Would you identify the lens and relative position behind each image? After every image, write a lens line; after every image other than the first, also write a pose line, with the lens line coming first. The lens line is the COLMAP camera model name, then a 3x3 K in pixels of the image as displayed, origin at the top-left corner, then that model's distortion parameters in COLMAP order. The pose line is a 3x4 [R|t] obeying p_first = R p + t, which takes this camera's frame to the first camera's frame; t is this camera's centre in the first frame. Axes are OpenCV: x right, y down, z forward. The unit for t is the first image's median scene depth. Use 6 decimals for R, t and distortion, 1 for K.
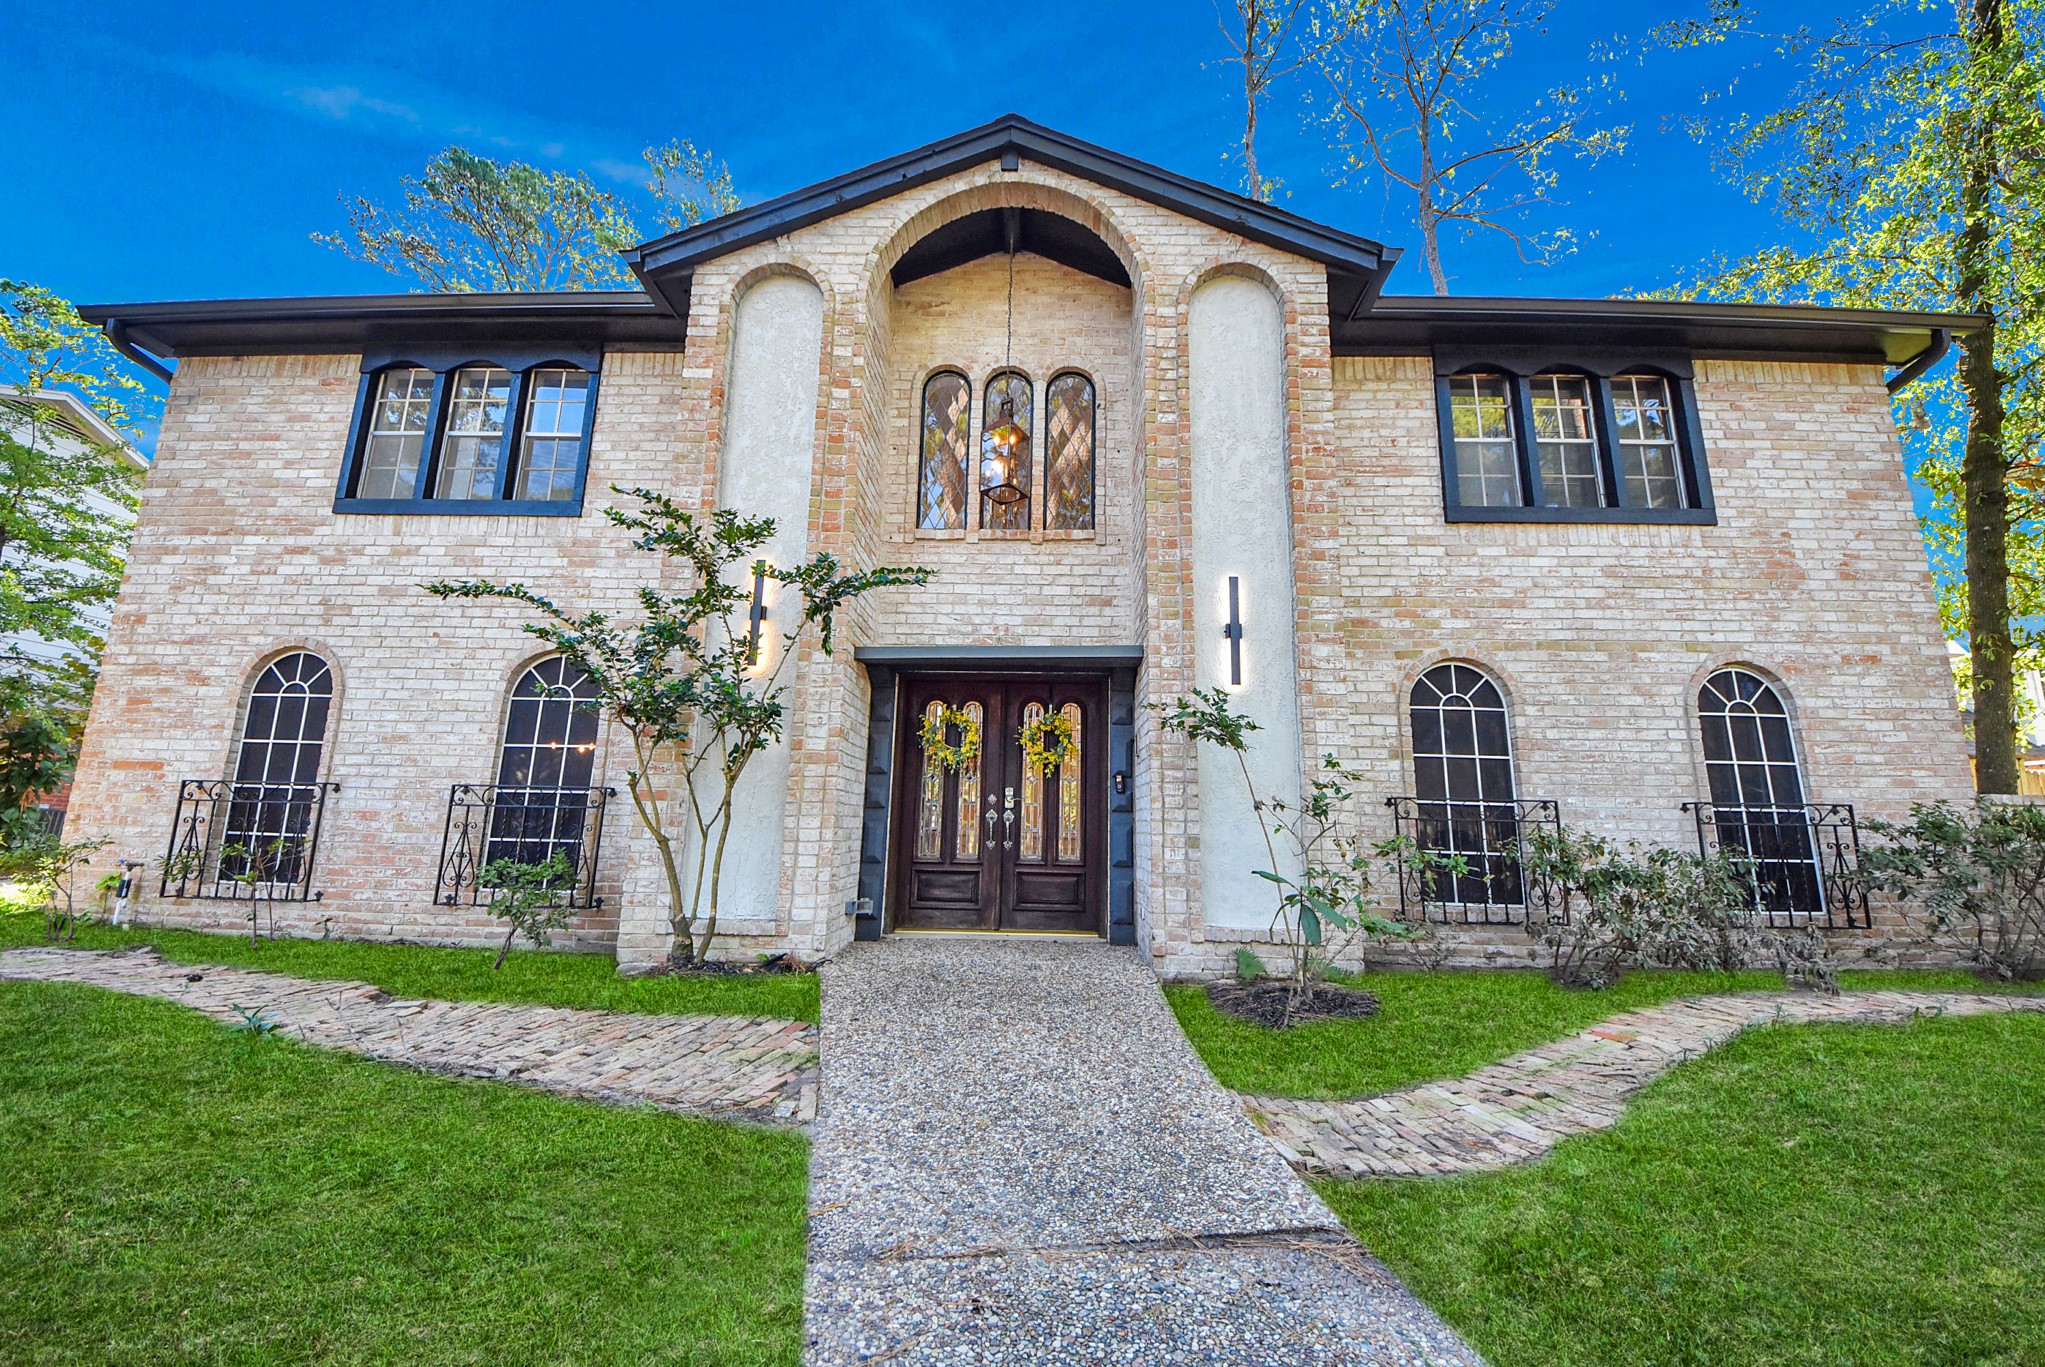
lens RADIAL K [[752.1, 0, 1035.8], [0, 752.1, 672.4], [0, 0, 1]] dist [0.029582, -0.015831]
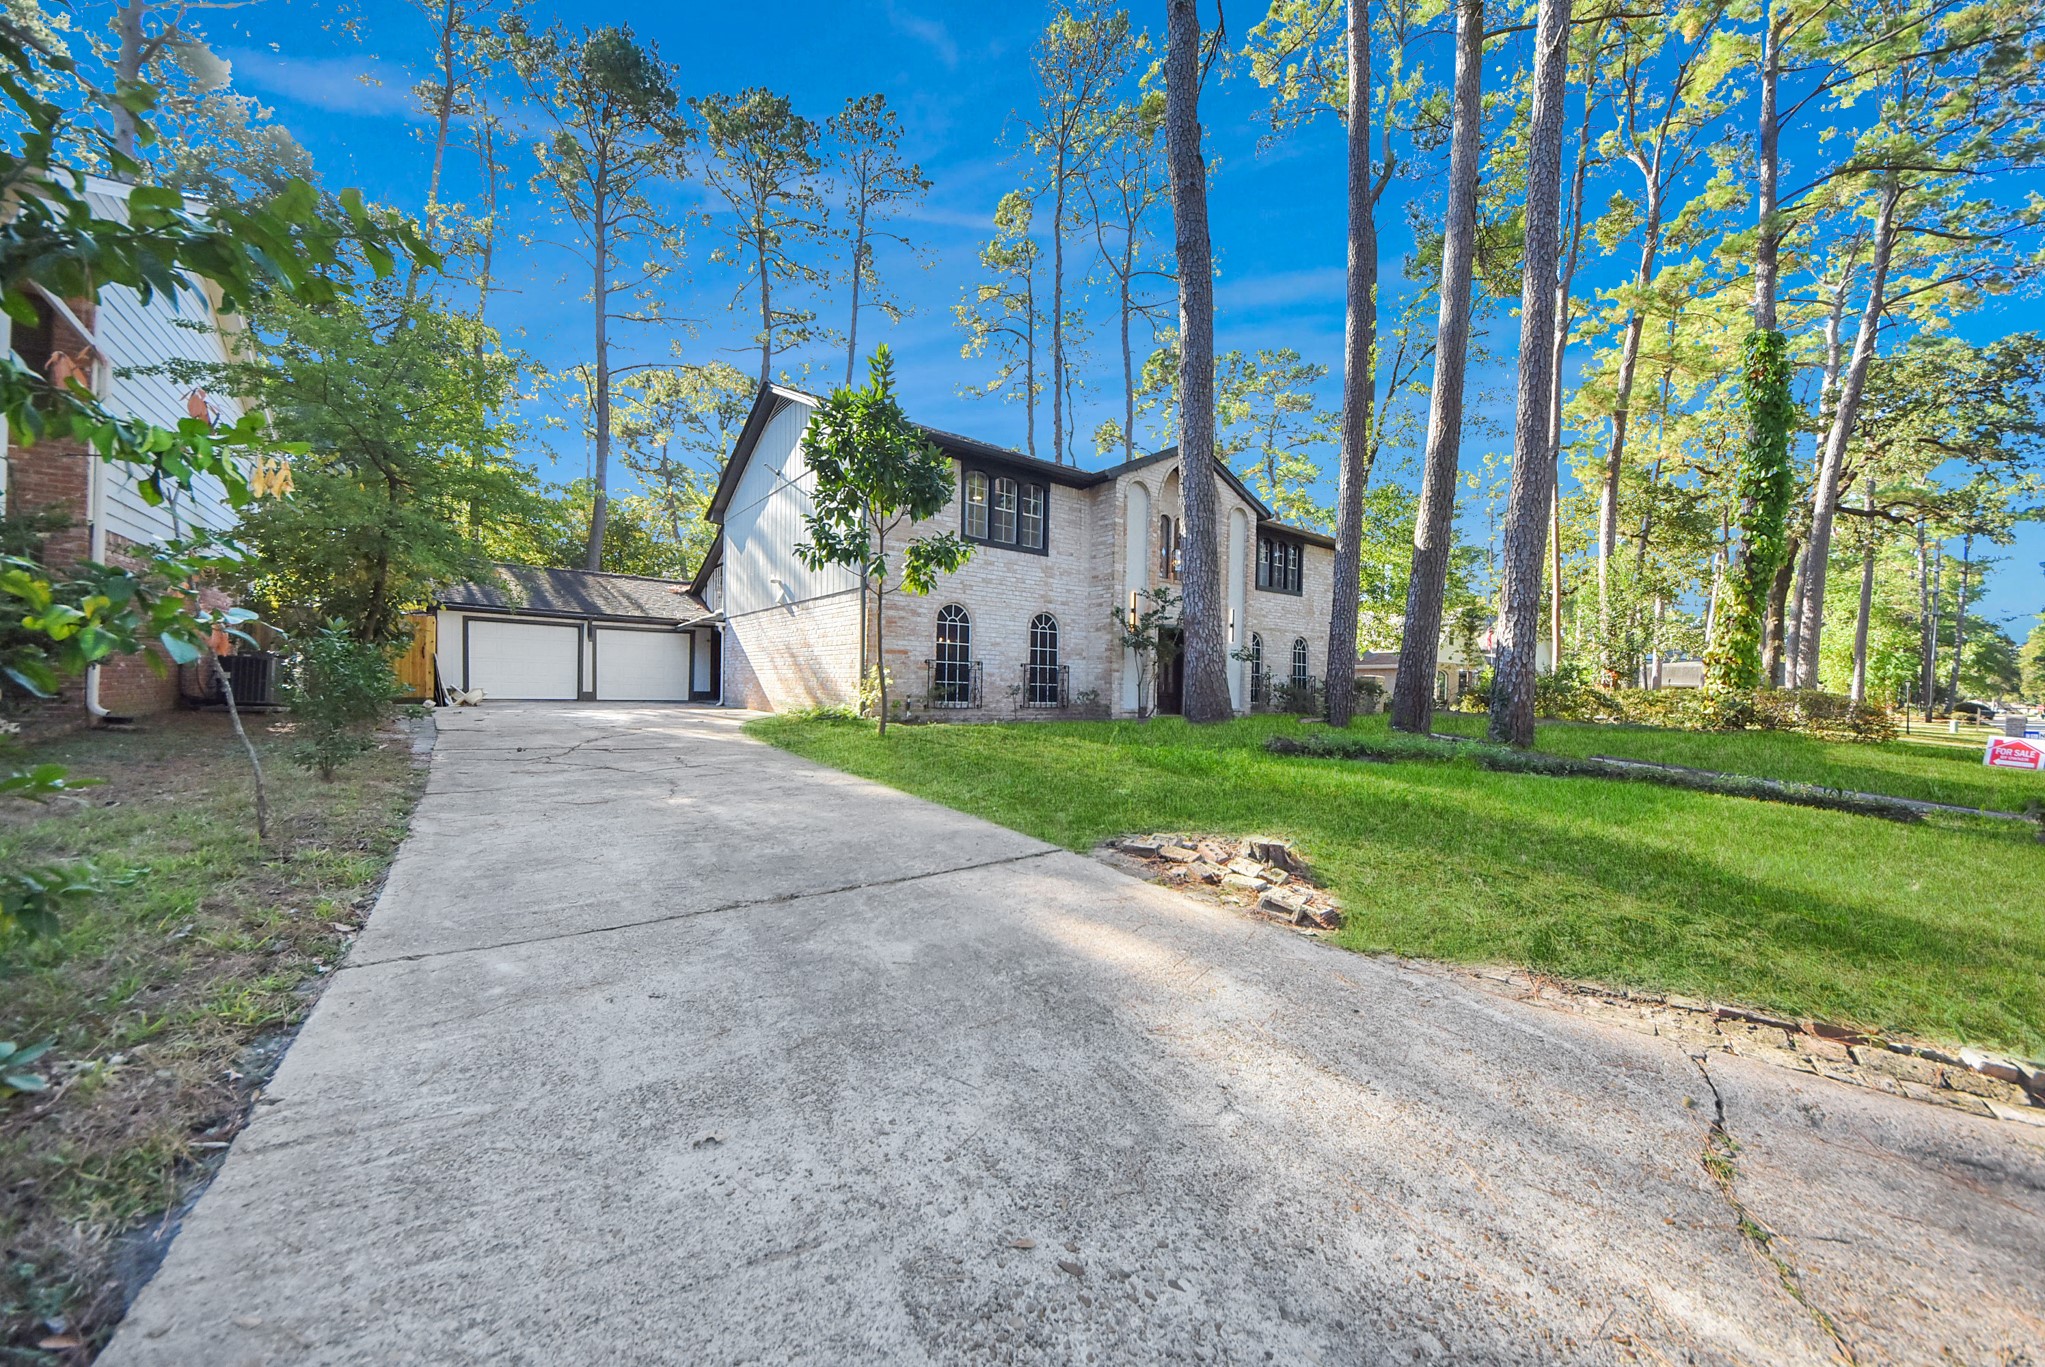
lens RADIAL K [[752.1, 0, 1035.8], [0, 752.1, 672.4], [0, 0, 1]] dist [0.029582, -0.015831]
pose [[0.769572, 0.011338, 0.638459, -2.315358], [-0.122819, 0.983802, 0.130569, -0.158148], [-0.626637, -0.178897, 0.758500, -0.950045]]
